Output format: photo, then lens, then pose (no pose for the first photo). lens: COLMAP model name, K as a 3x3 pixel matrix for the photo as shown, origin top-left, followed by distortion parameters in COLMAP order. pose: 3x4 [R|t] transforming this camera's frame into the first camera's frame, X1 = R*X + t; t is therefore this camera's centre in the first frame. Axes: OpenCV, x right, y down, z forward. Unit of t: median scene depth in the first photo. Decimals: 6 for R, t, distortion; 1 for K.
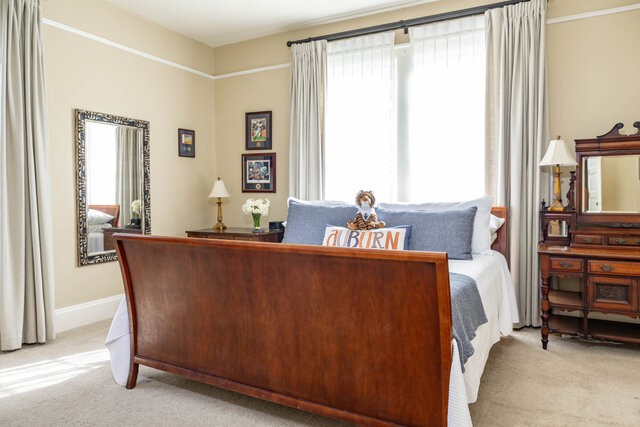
lens RADIAL K [[429.7, 0, 320.0], [0, 429.7, 213.5], [0, 0, 1]] dist [-0.002531, 0.000862]
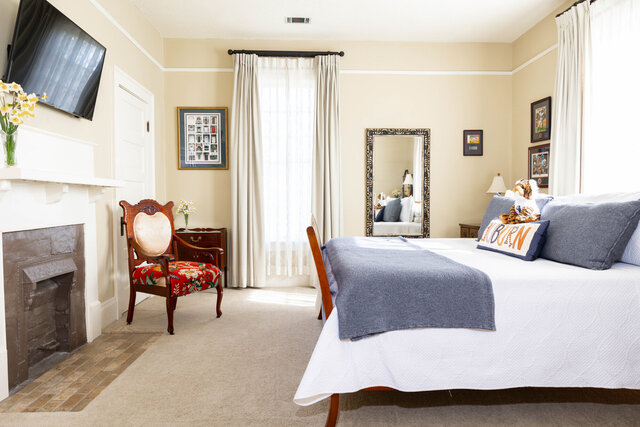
lens RADIAL K [[429.7, 0, 320.0], [0, 429.7, 213.5], [0, 0, 1]] dist [-0.002531, 0.000862]
pose [[0.514242, 0.030375, -0.857107, 0.411806], [-0.037300, 0.999219, 0.013032, 0.012199], [0.856833, 0.025268, 0.514974, 0.126941]]
